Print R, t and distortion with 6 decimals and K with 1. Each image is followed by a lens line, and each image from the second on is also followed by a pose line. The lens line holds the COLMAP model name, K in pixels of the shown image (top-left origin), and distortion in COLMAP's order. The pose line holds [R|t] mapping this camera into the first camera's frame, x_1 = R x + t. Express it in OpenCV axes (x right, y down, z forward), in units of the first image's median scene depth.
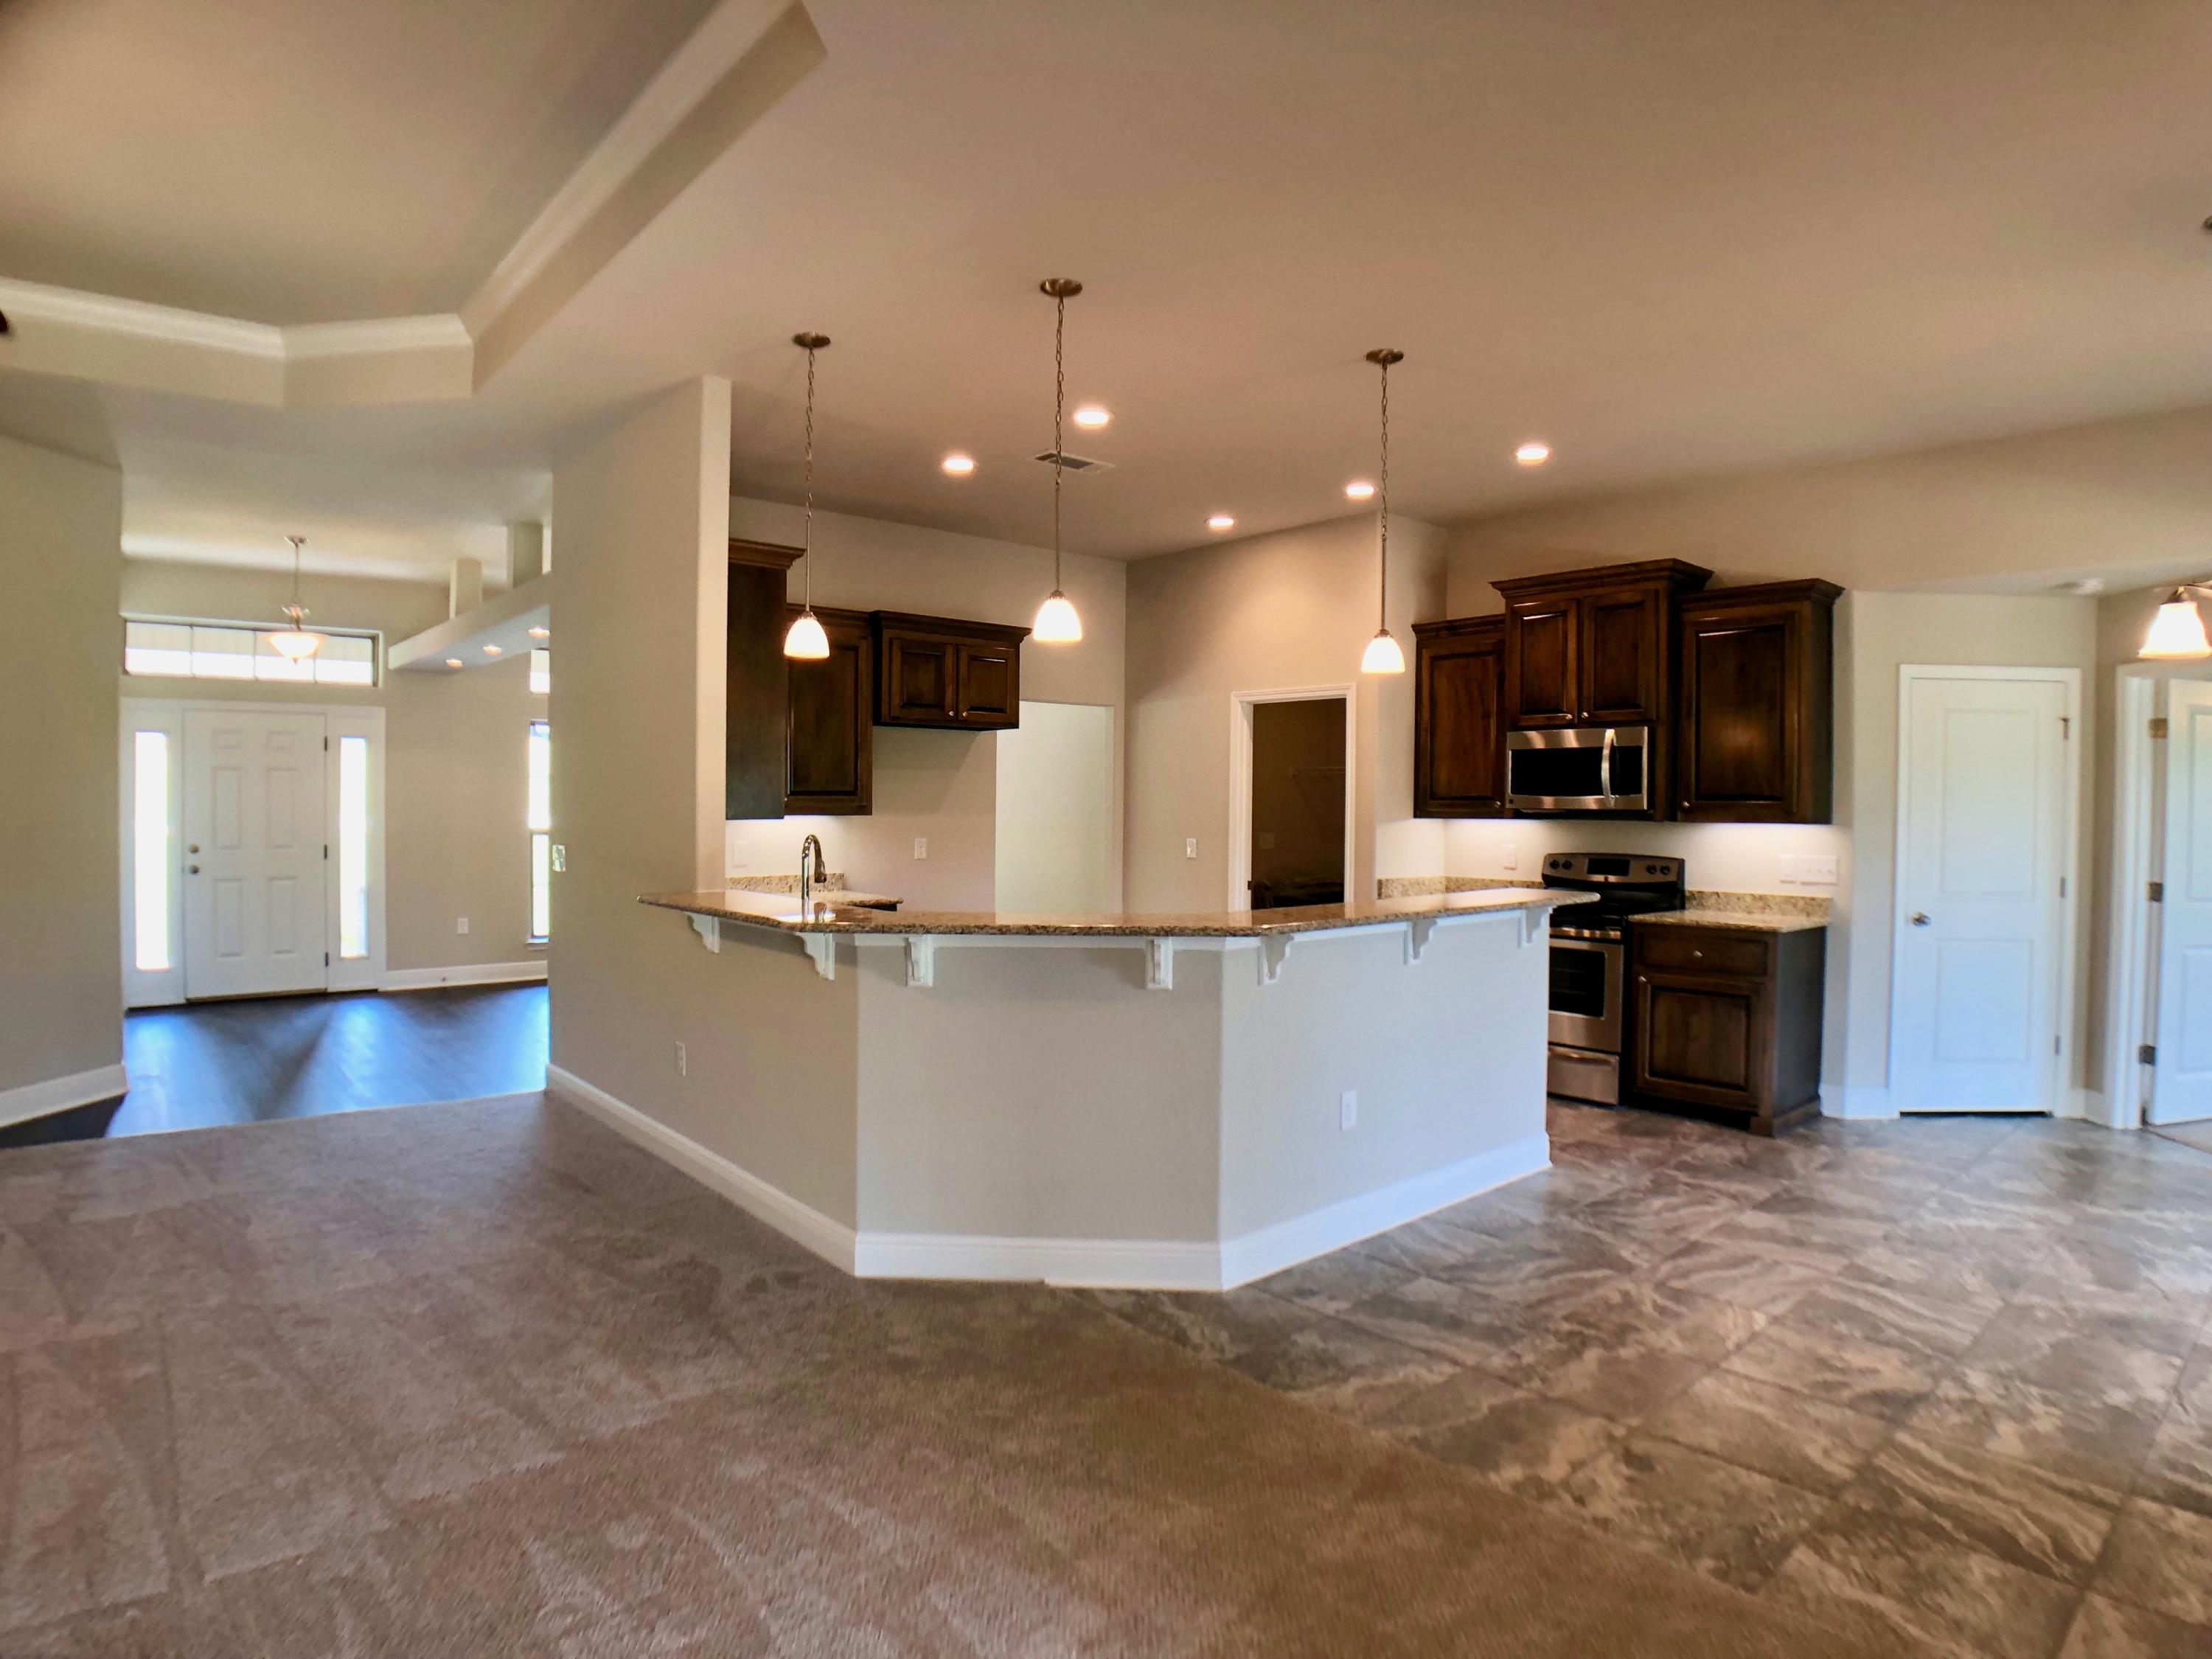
lens RADIAL K [[1301.9, 0, 1106.0], [0, 1301.9, 829.5], [0, 0, 1]] dist [-0.101295, 0.000261]
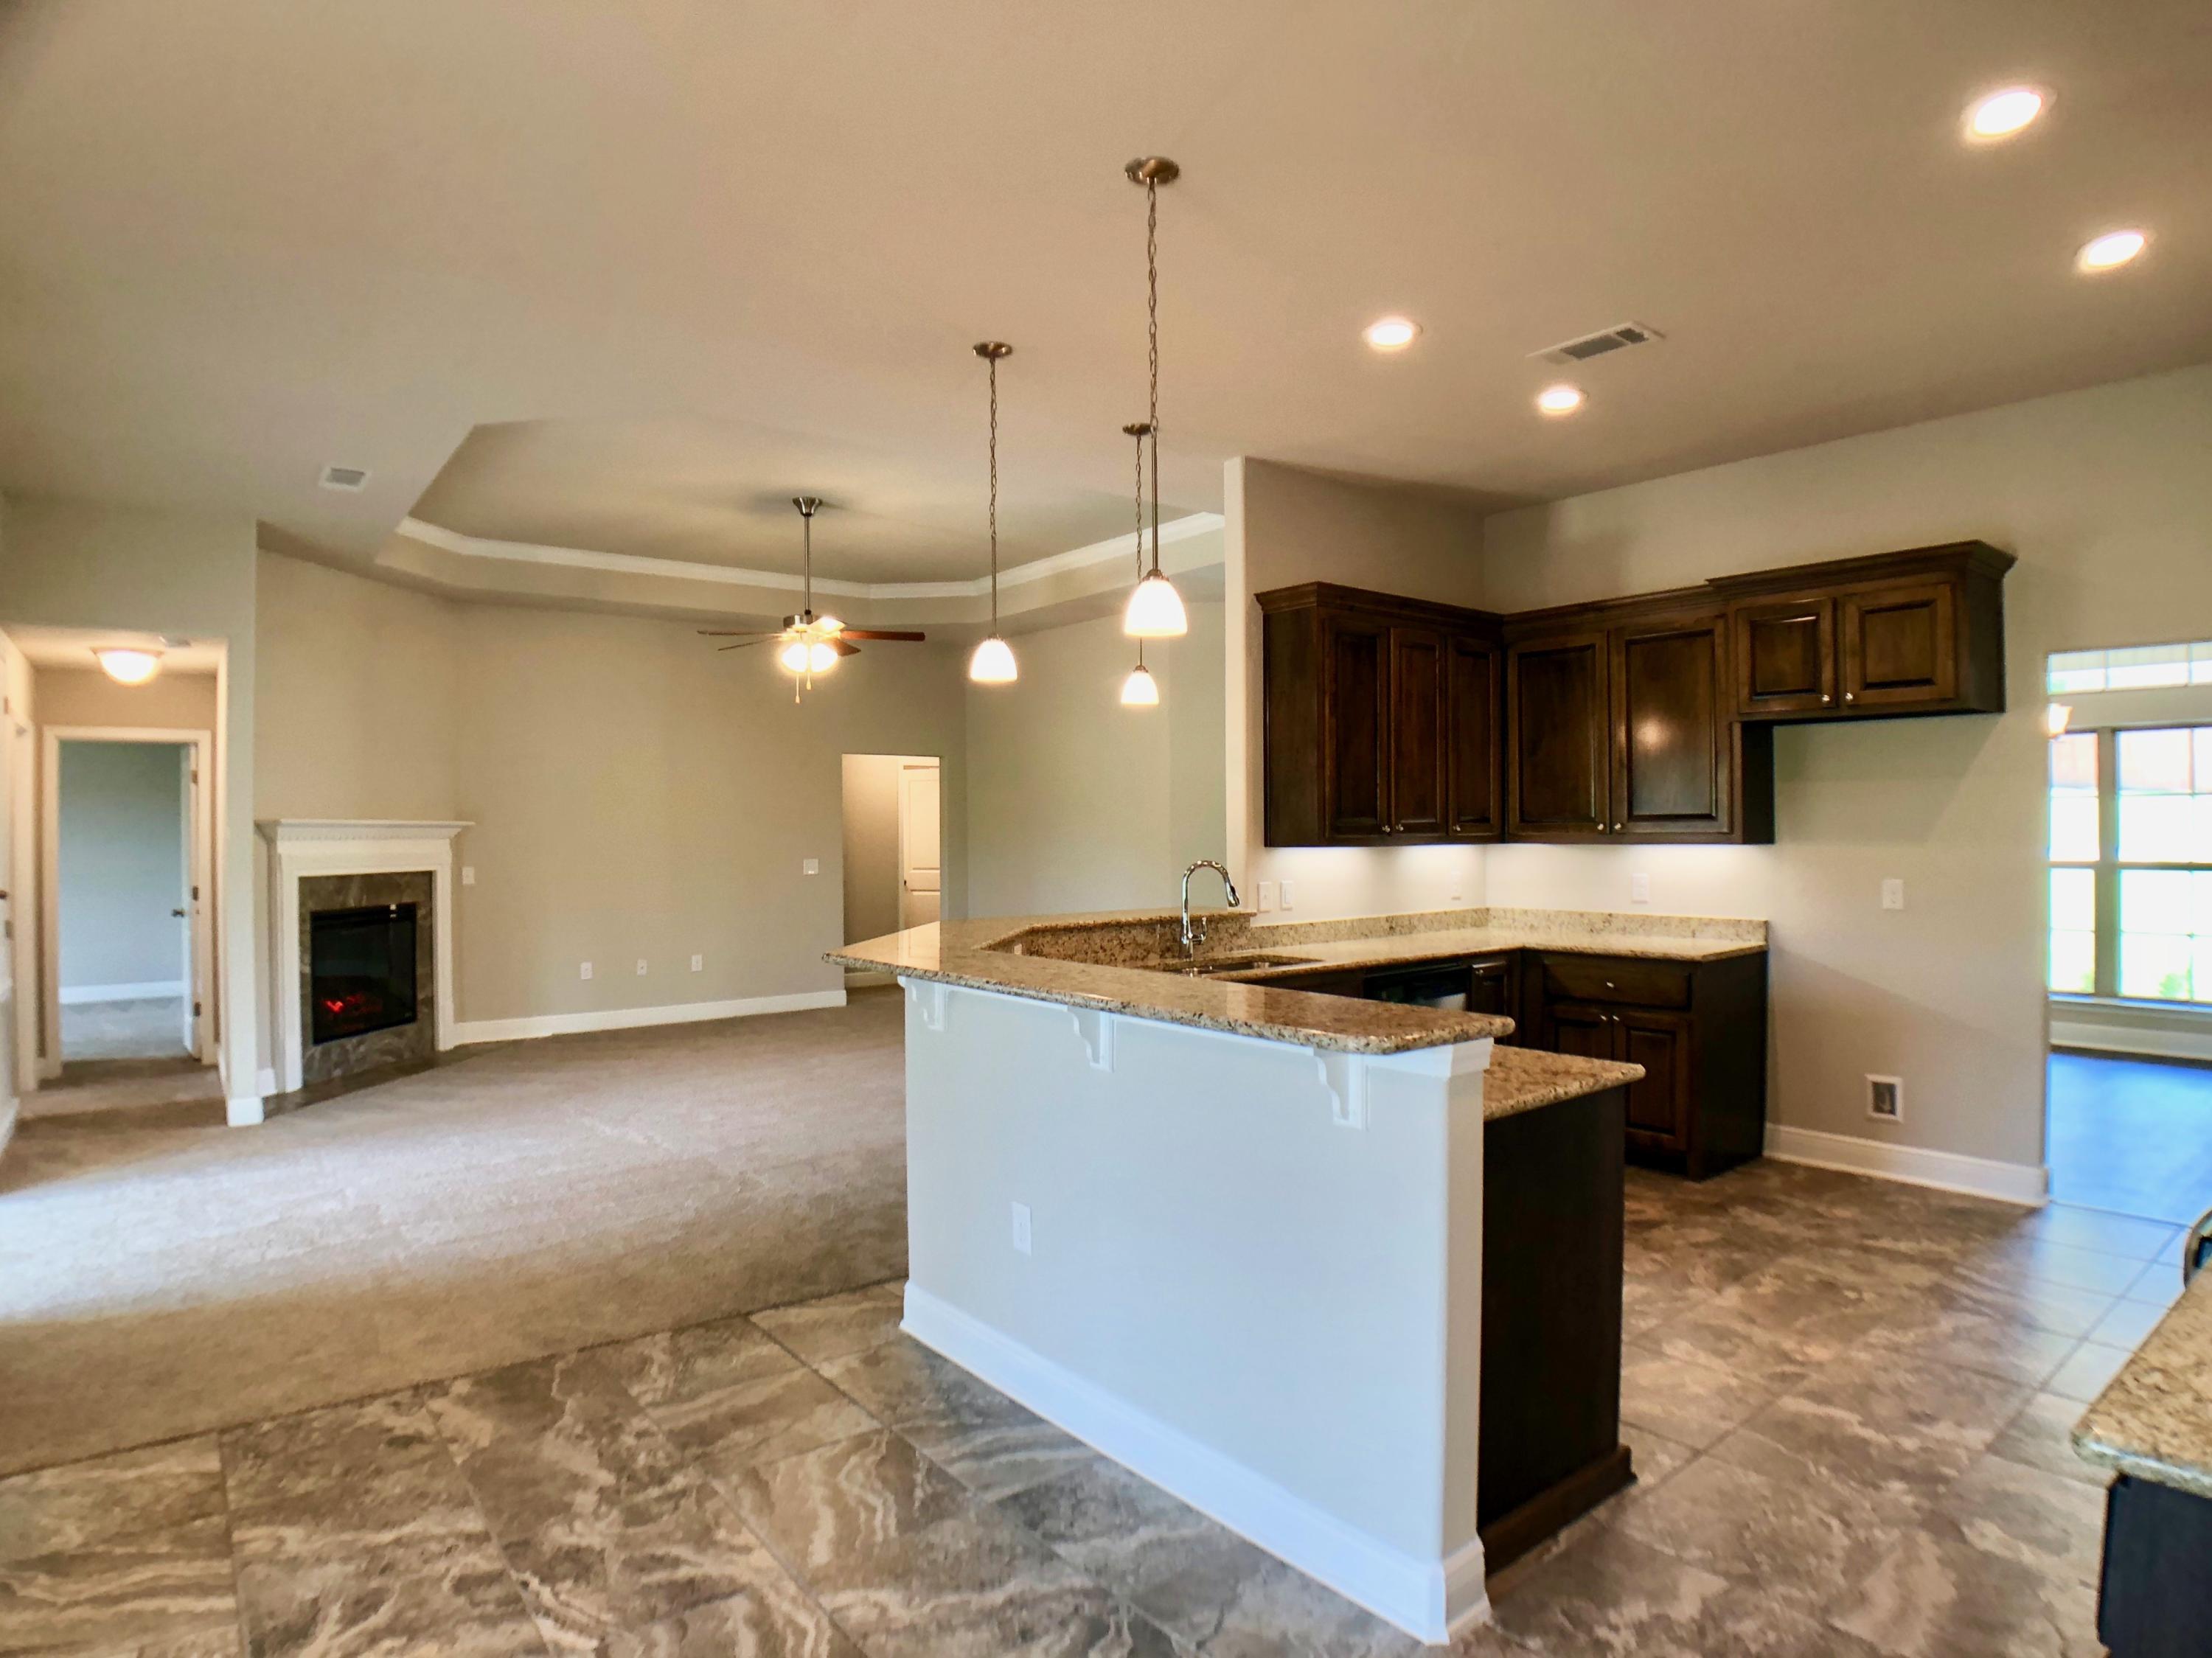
lens RADIAL K [[1255.0, 0, 1106.0], [0, 1255.0, 829.0], [0, 0, 1]] dist [-0.088712, 0.003043]
pose [[-0.075040, -0.009678, -0.997134, 1.050962], [-0.011496, 0.999895, -0.008840, -0.018236], [0.997114, 0.010799, -0.075143, 1.244645]]
